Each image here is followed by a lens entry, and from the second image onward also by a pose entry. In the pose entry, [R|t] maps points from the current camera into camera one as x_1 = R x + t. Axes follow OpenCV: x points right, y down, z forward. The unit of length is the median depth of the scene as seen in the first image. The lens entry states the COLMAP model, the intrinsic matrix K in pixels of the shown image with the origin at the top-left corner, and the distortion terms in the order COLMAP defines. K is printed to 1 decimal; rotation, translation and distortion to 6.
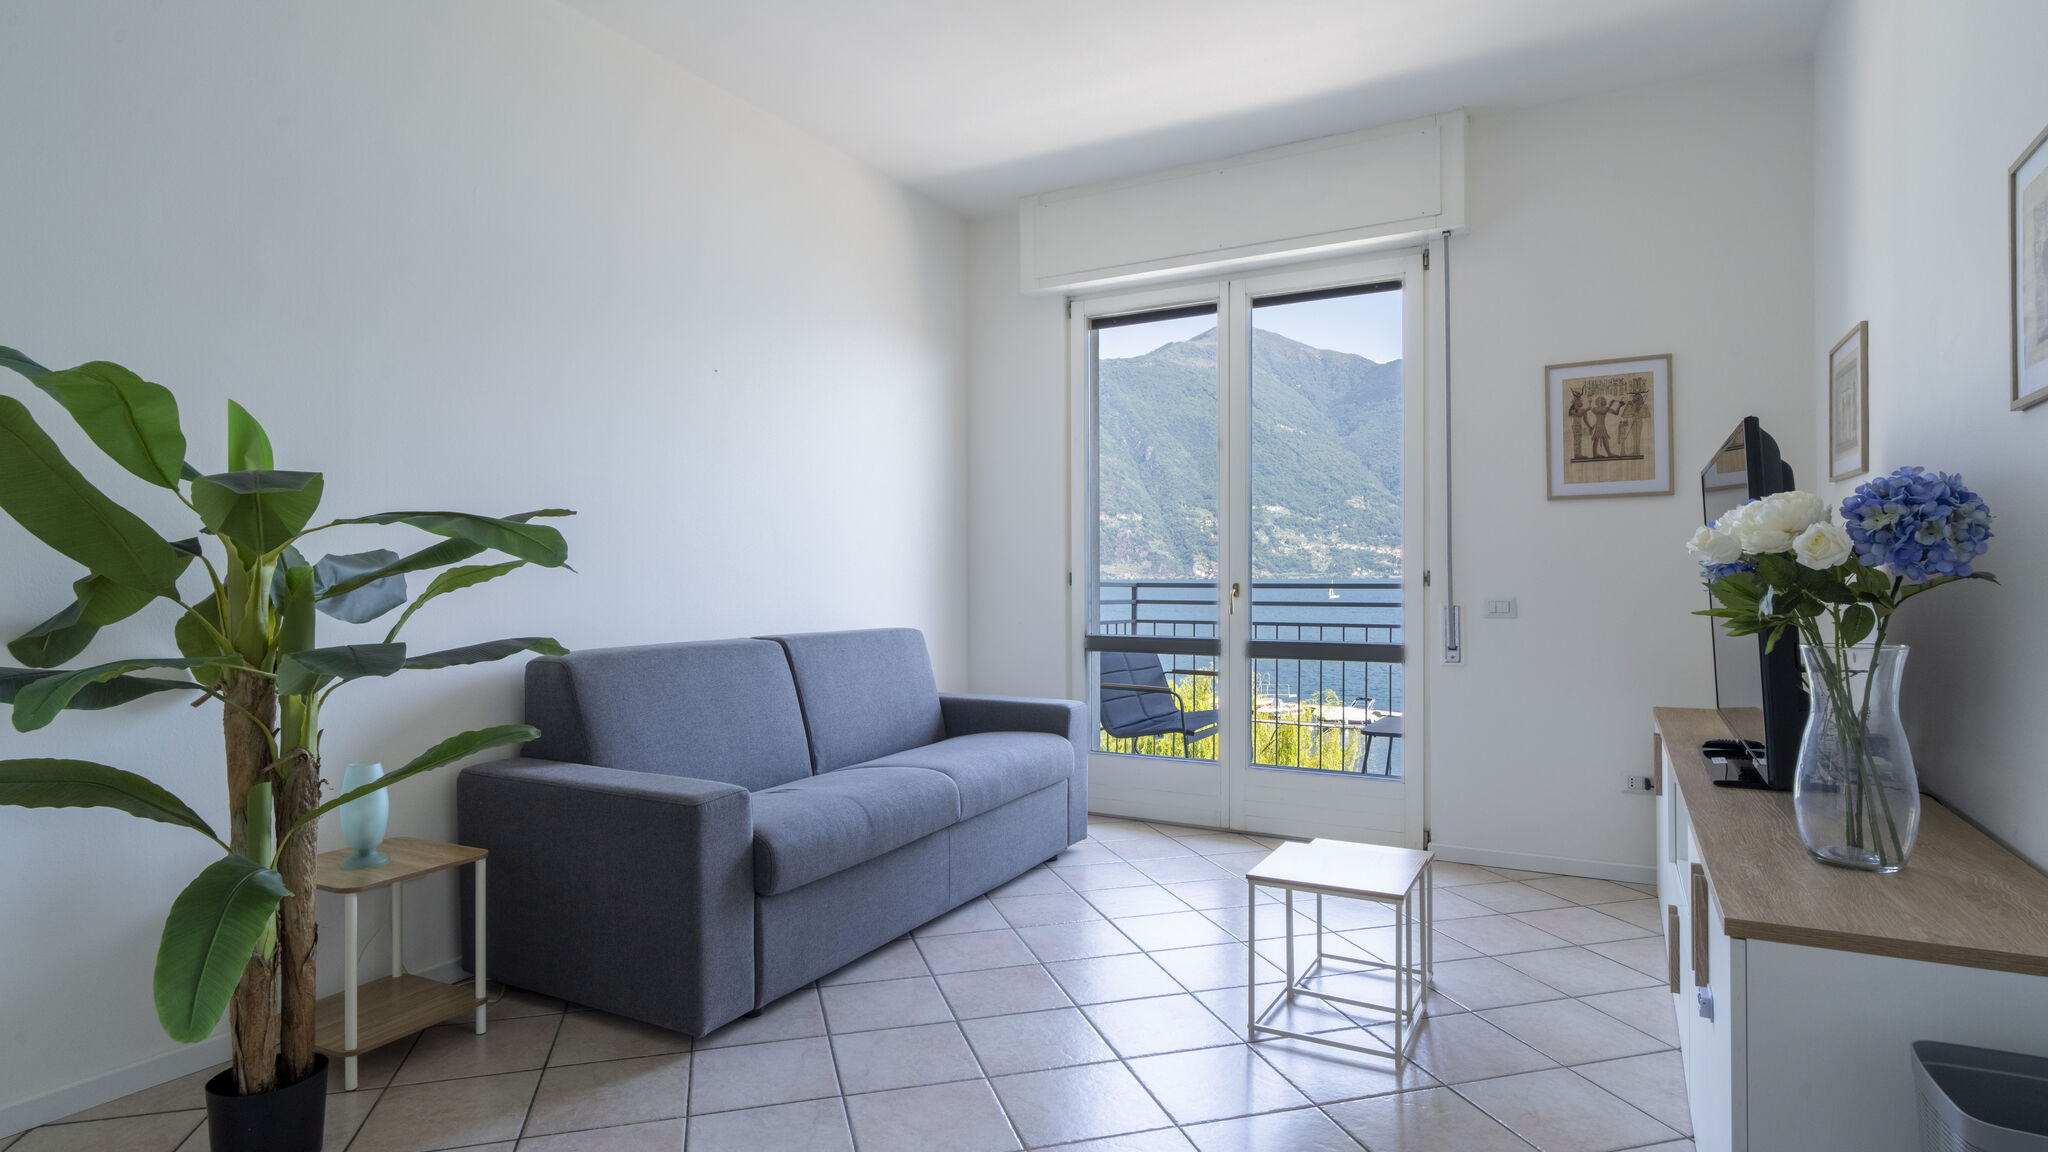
lens RADIAL K [[1069.7, 0, 1025.3], [0, 1069.7, 578.1], [0, 0, 1]] dist [-0.002887, -0.000641]
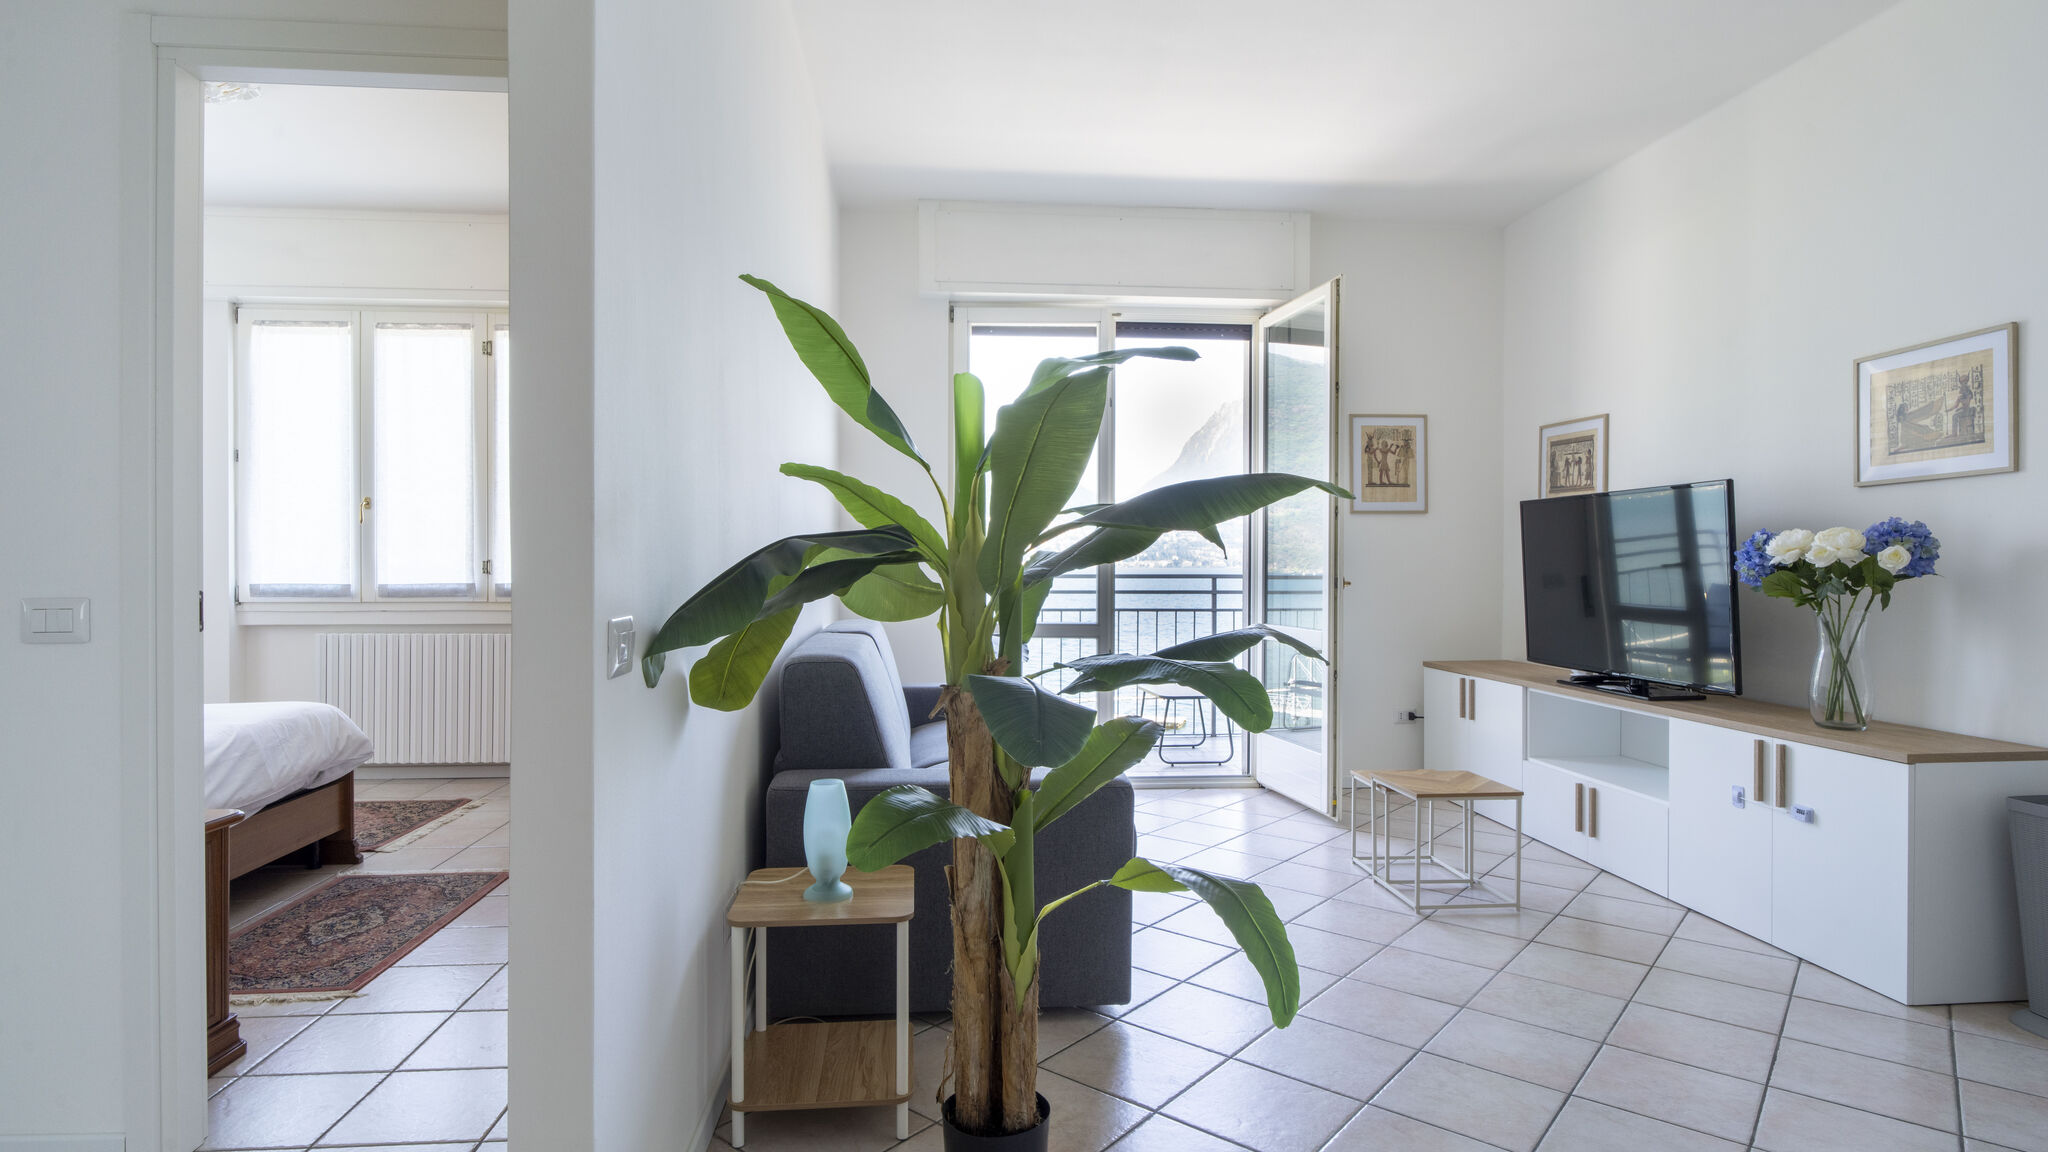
lens RADIAL K [[1069.7, 0, 1019.5], [0, 1069.7, 572.0], [0, 0, 1]] dist [-0.002887, -0.000641]
pose [[0.829372, 0.001425, 0.558695, -0.641270], [-0.004514, 0.999981, 0.004150, -0.002411], [-0.558679, -0.005964, 0.829363, 0.112897]]
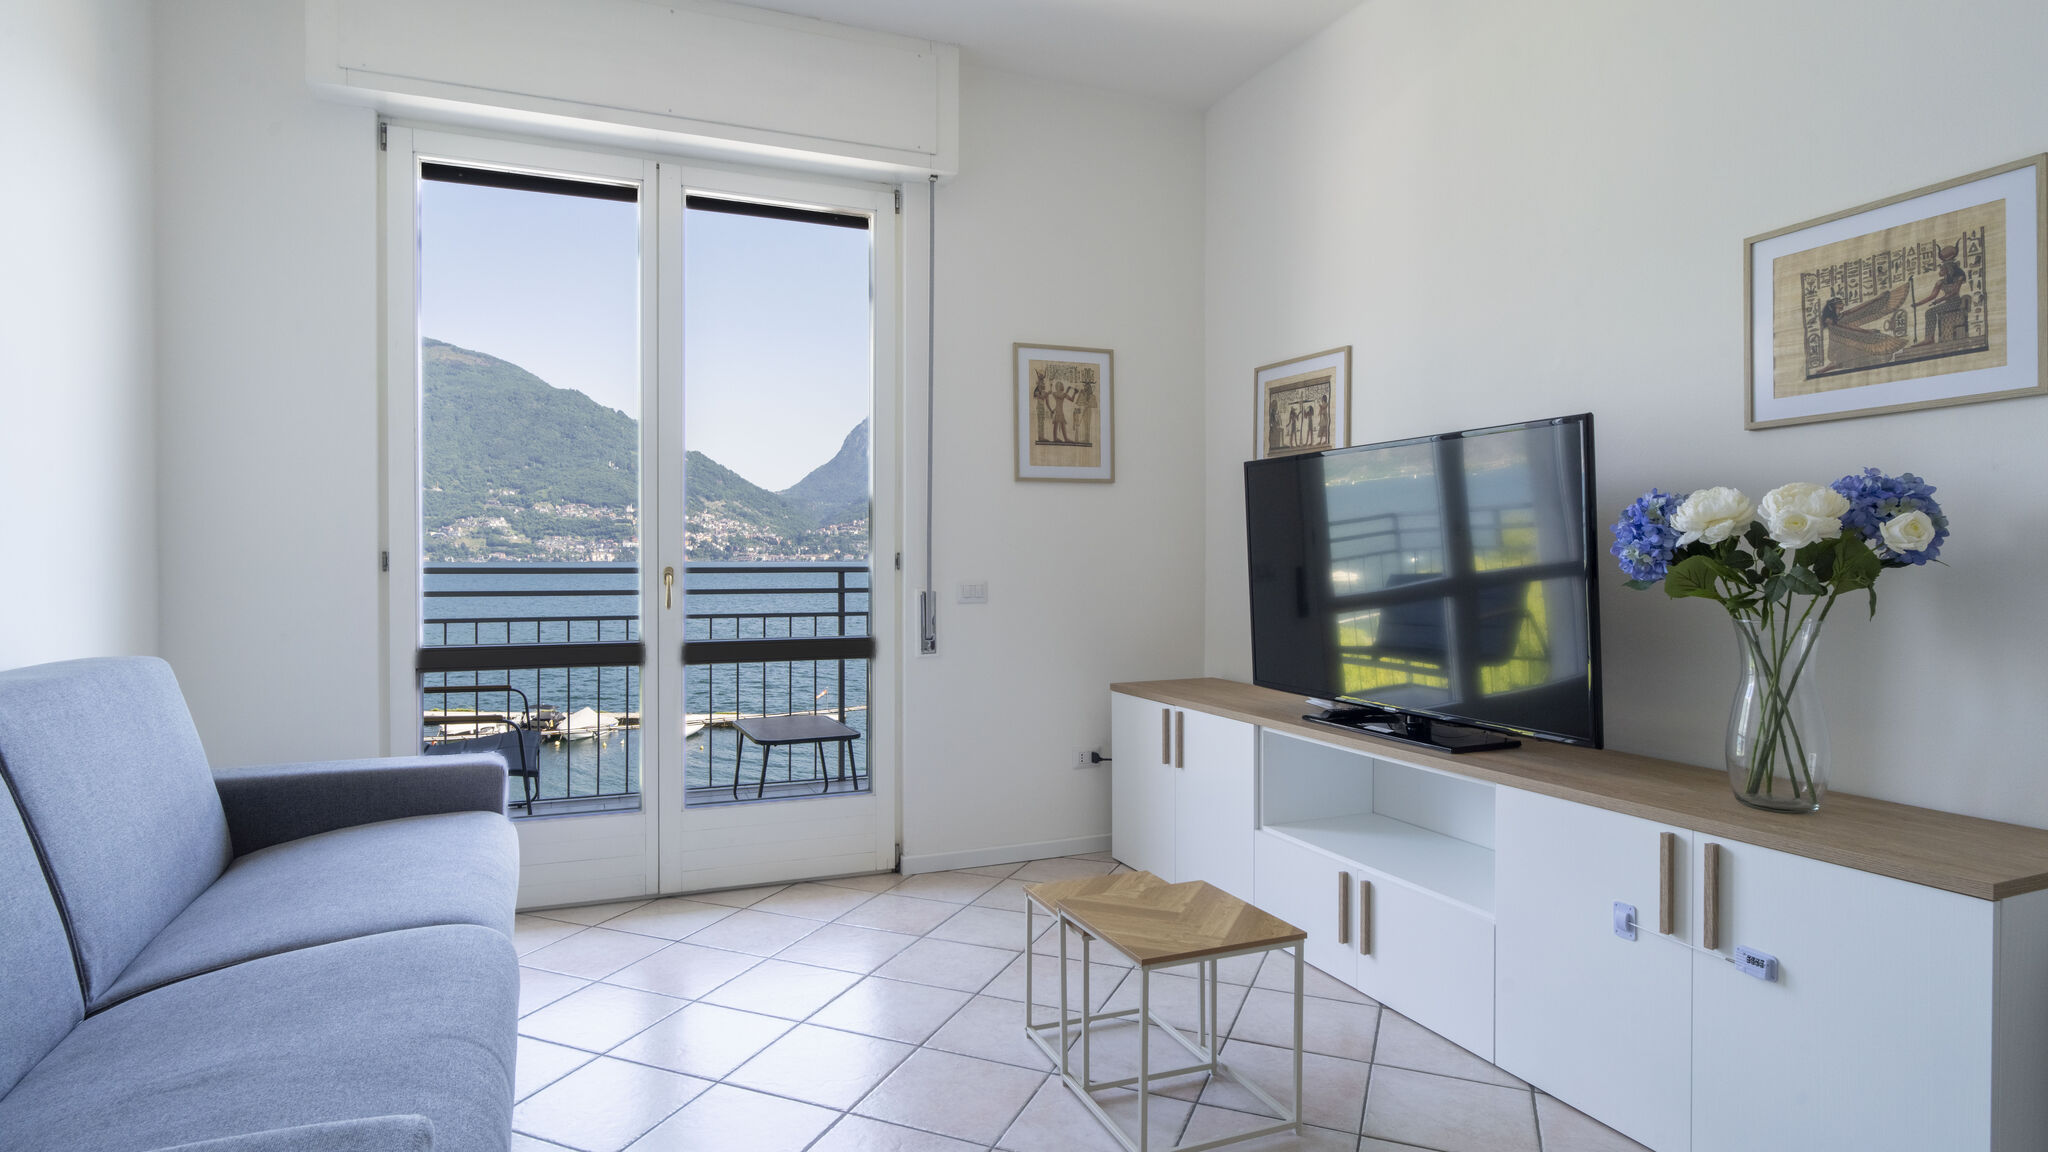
lens RADIAL K [[1069.7, 0, 1002.9], [0, 1069.7, 571.1], [0, 0, 1]] dist [-0.002887, -0.000641]
pose [[0.628673, -0.006217, 0.777645, -0.288859], [-0.000799, 0.999962, 0.008640, 0.000808], [-0.777669, -0.006053, 0.628645, 0.409538]]
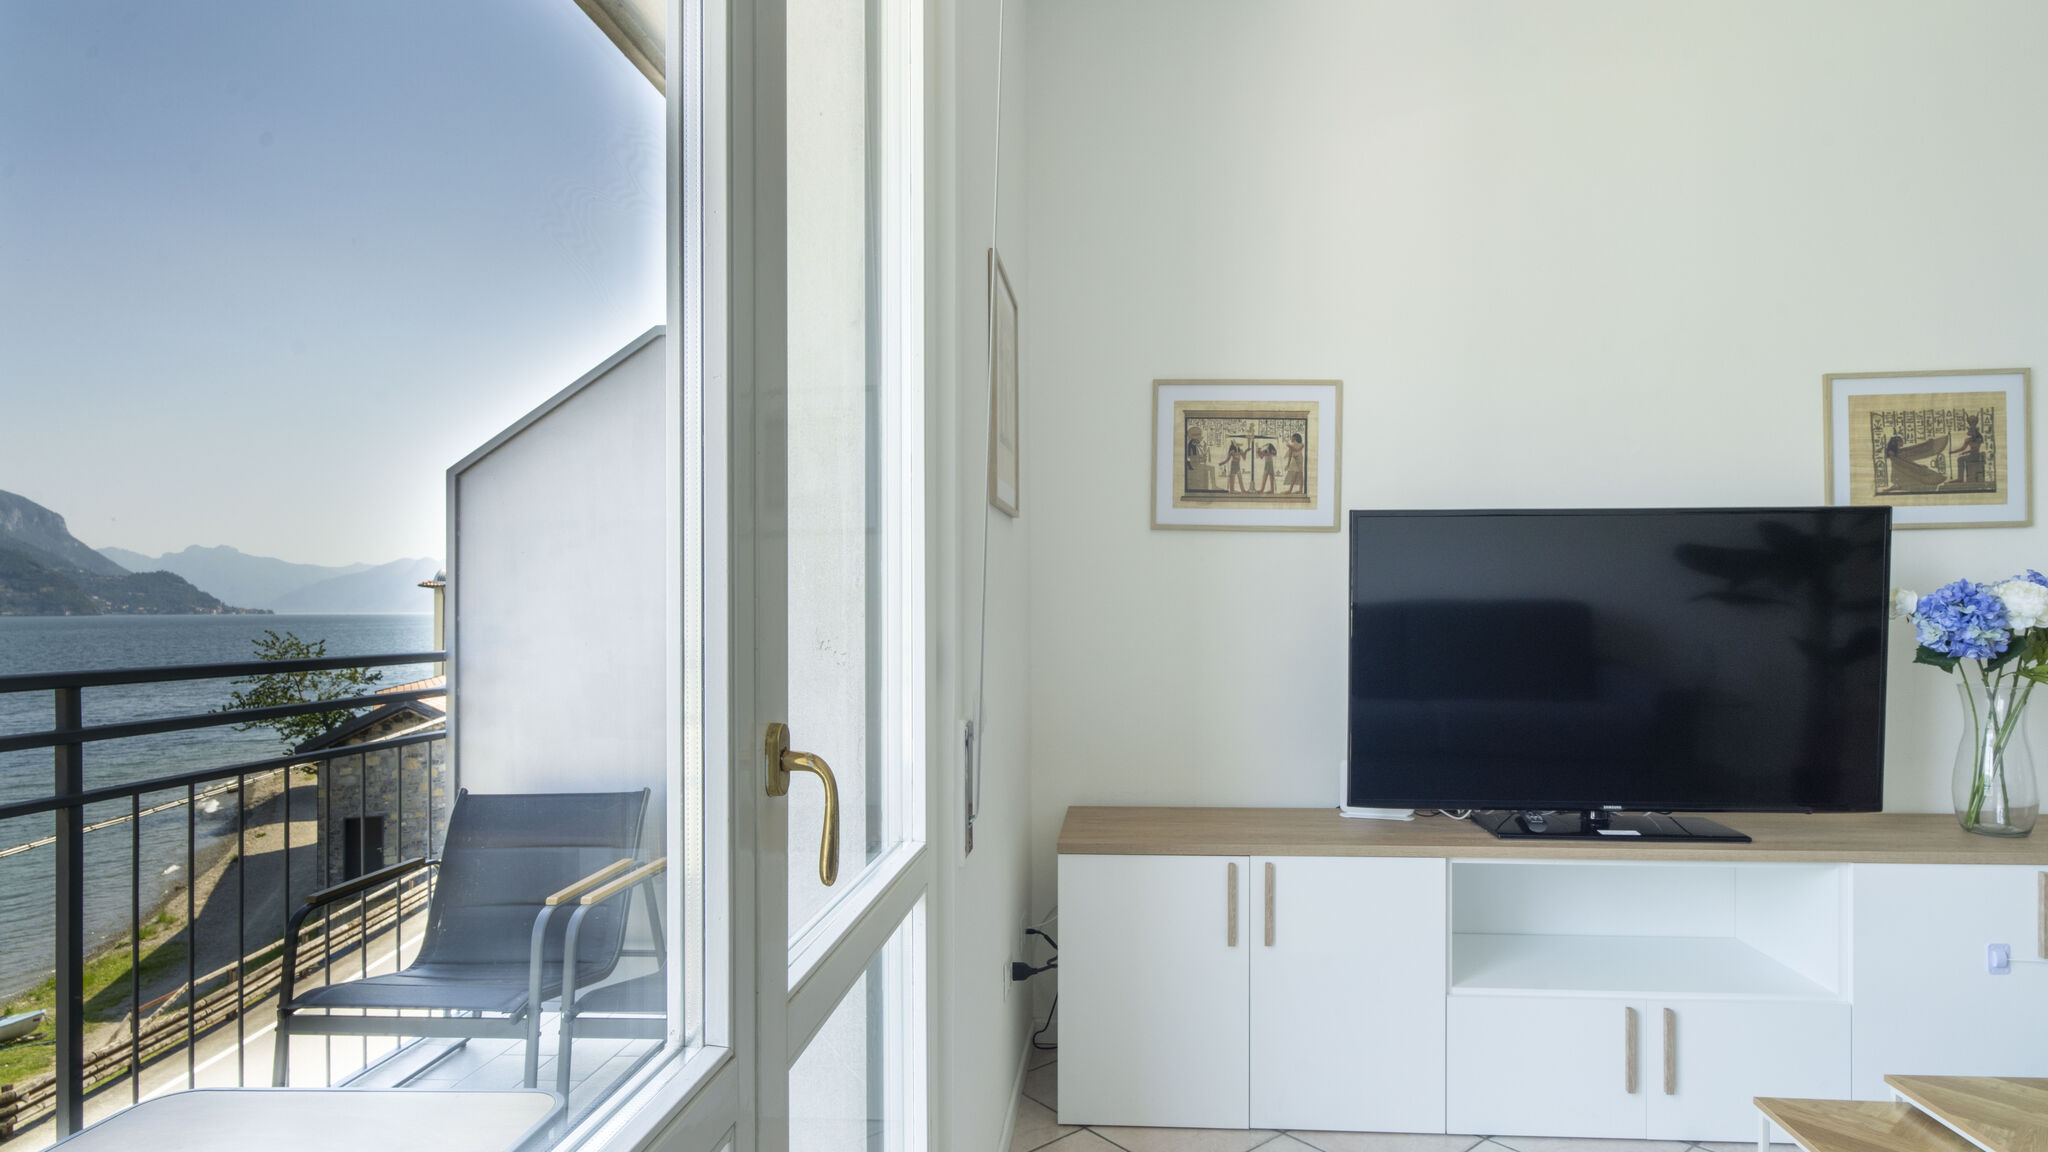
lens RADIAL K [[1069.7, 0, 1060.9], [0, 1069.7, 603.2], [0, 0, 1]] dist [-0.002887, -0.000641]
pose [[-0.426059, 0.010473, 0.904635, -0.001479], [0.004559, 0.999945, -0.009429, -0.018508], [-0.904684, 0.000107, -0.426083, 1.241742]]
